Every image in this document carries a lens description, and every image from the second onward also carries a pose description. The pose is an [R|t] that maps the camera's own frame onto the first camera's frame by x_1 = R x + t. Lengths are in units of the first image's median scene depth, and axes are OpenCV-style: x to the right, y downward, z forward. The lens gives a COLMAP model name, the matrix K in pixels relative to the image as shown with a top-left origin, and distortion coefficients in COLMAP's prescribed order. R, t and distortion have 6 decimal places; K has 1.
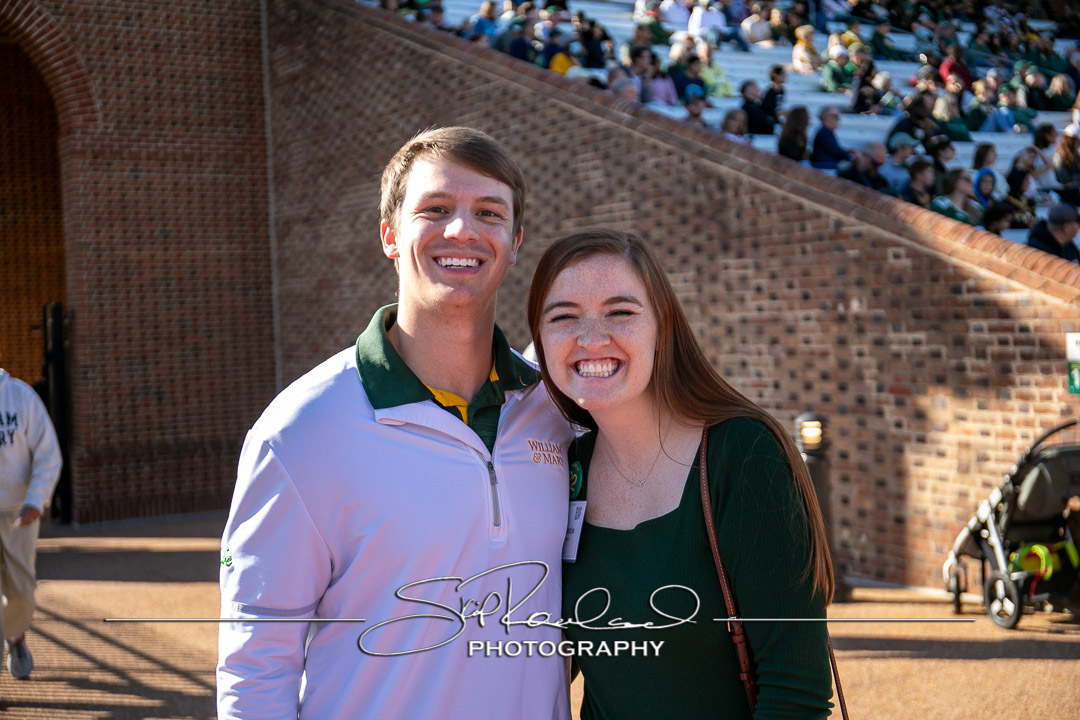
lens RADIAL K [[1507.3, 0, 540.0], [0, 1507.3, 360.0], [0, 0, 1]] dist [0.074592, -0.033152]
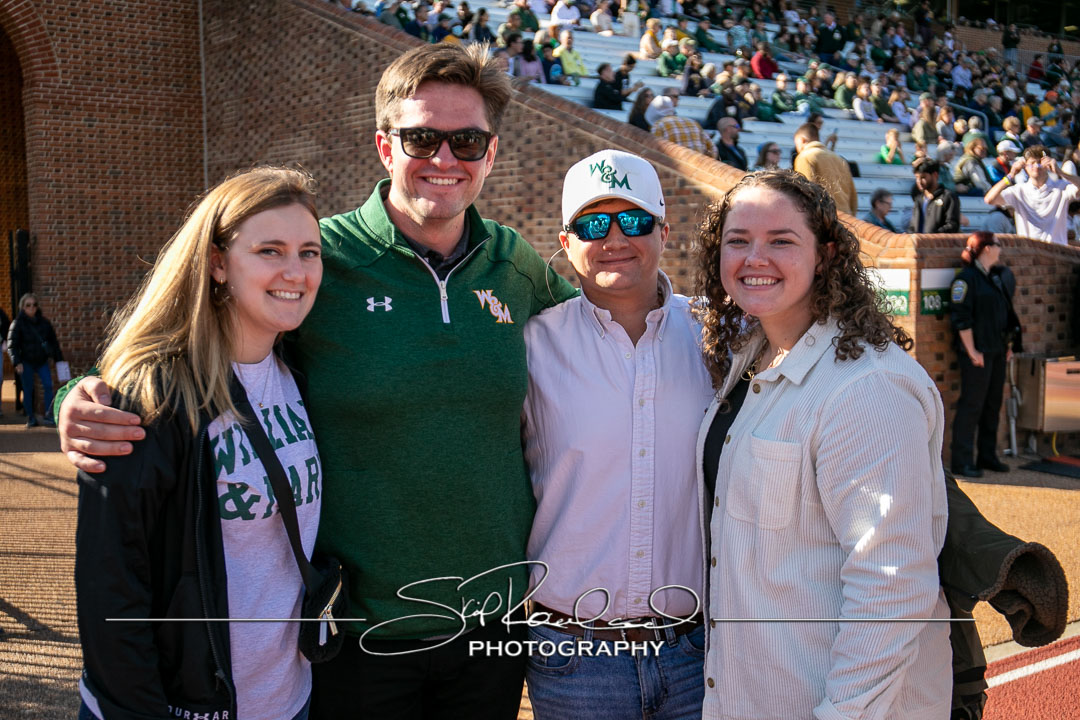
lens RADIAL K [[1297.0, 0, 540.0], [0, 1297.0, 360.0], [0, 0, 1]] dist [0.018460, 0.105644]
pose [[0.994030, 0.016662, 0.107827, -0.031881], [-0.021789, 0.998678, 0.046549, 0.010023], [-0.106909, -0.048621, 0.993079, -0.078729]]
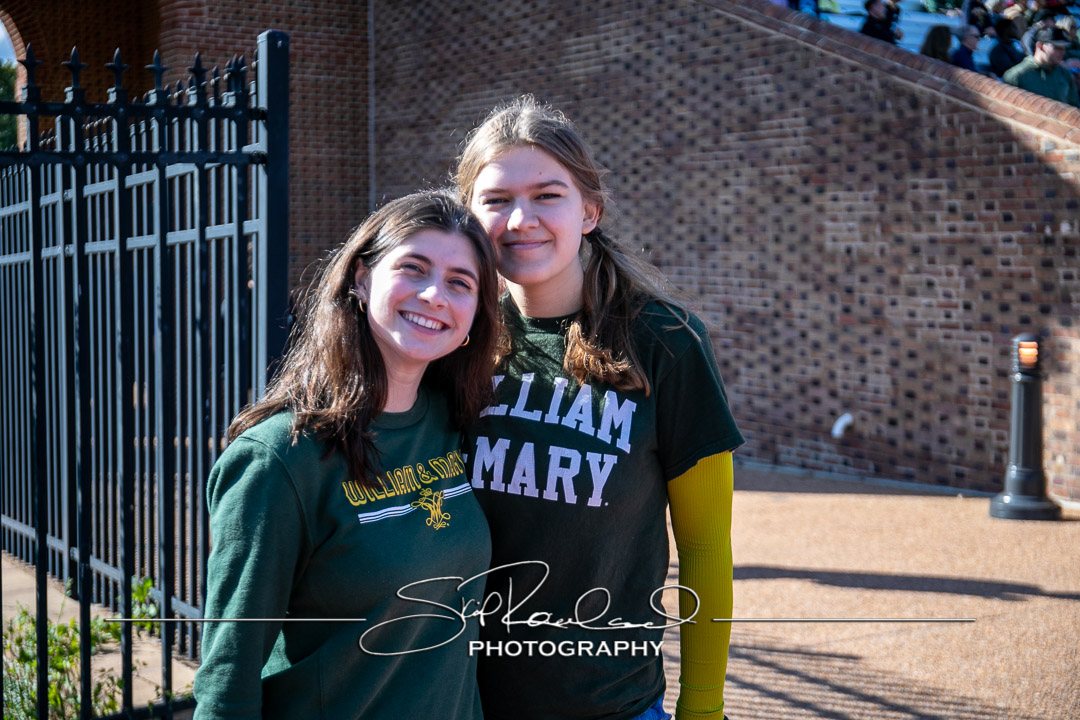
lens RADIAL K [[1576.9, 0, 540.0], [0, 1576.9, 360.0], [0, 0, 1]] dist [0.056050, 0.152275]
pose [[0.999298, 0.034673, 0.014176, -0.109017], [-0.035304, 0.998272, 0.046976, 0.010066], [-0.012522, -0.047443, 0.998795, -0.036862]]
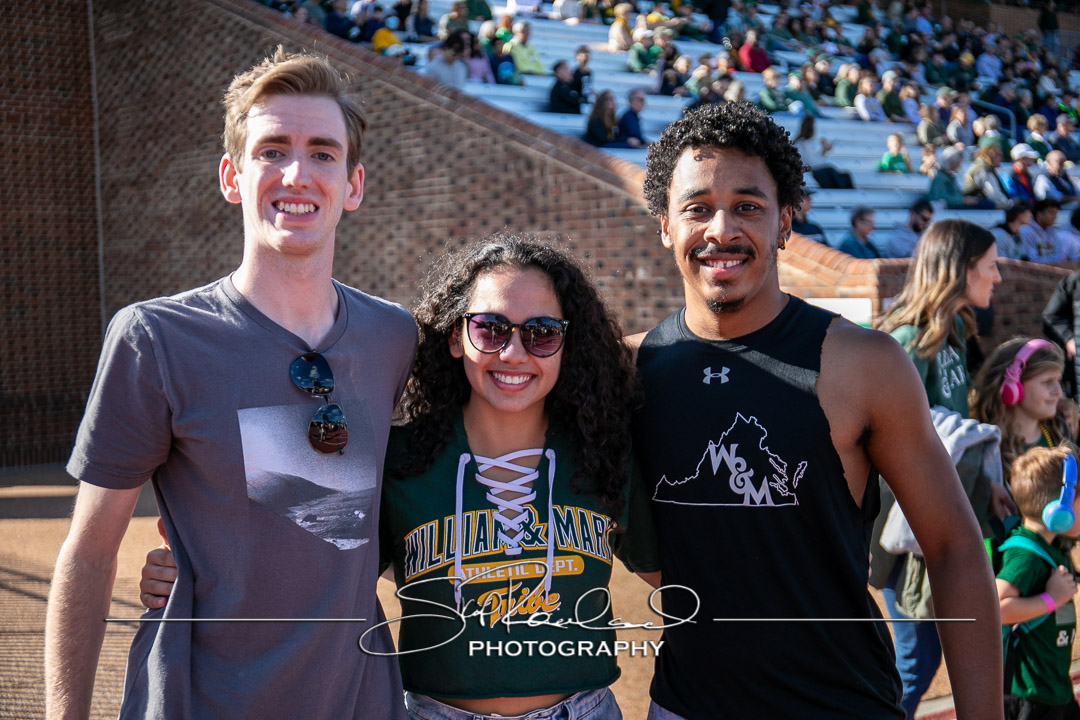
lens RADIAL K [[1557.3, 0, 540.0], [0, 1557.3, 360.0], [0, 0, 1]] dist [0.049406, 0.201991]
pose [[0.992713, 0.007708, 0.120257, -0.008998], [-0.010155, 0.999753, 0.019748, 0.005588], [-0.120075, -0.020825, 0.992546, -0.131846]]
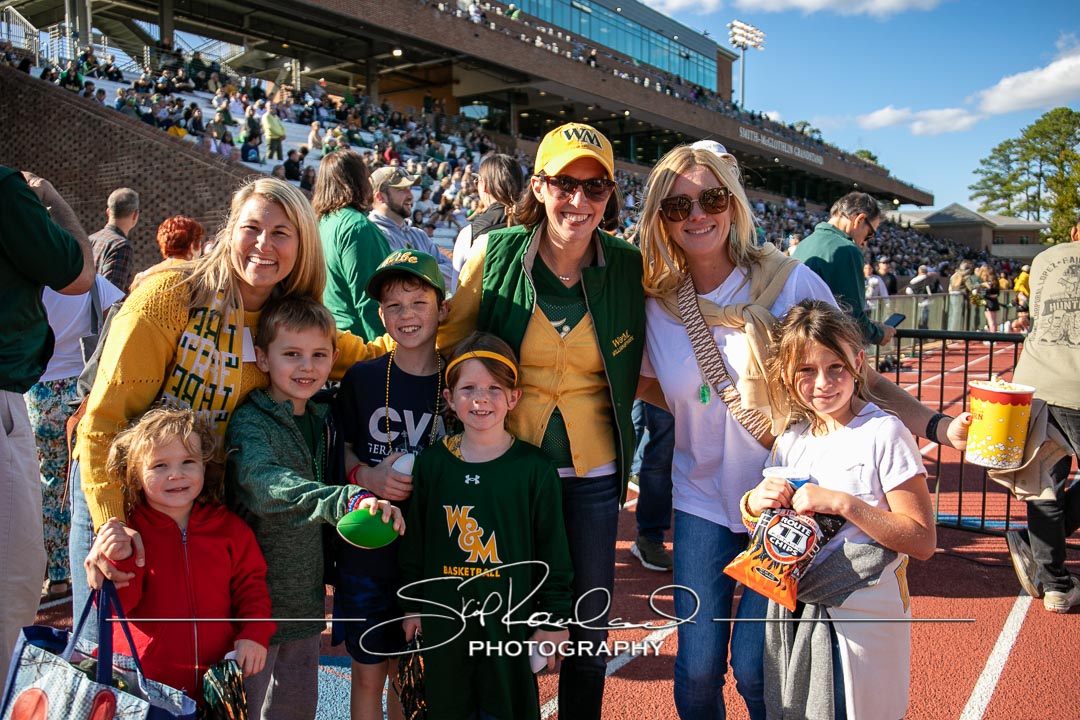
lens RADIAL K [[911.0, 0, 540.0], [0, 911.0, 360.0], [0, 0, 1]] dist [-0.080484, 0.118452]
pose [[0.909212, -0.002130, 0.416327, -0.048562], [-0.014626, 0.999206, 0.037054, 0.032314], [-0.416076, -0.039779, 0.908459, -0.182771]]
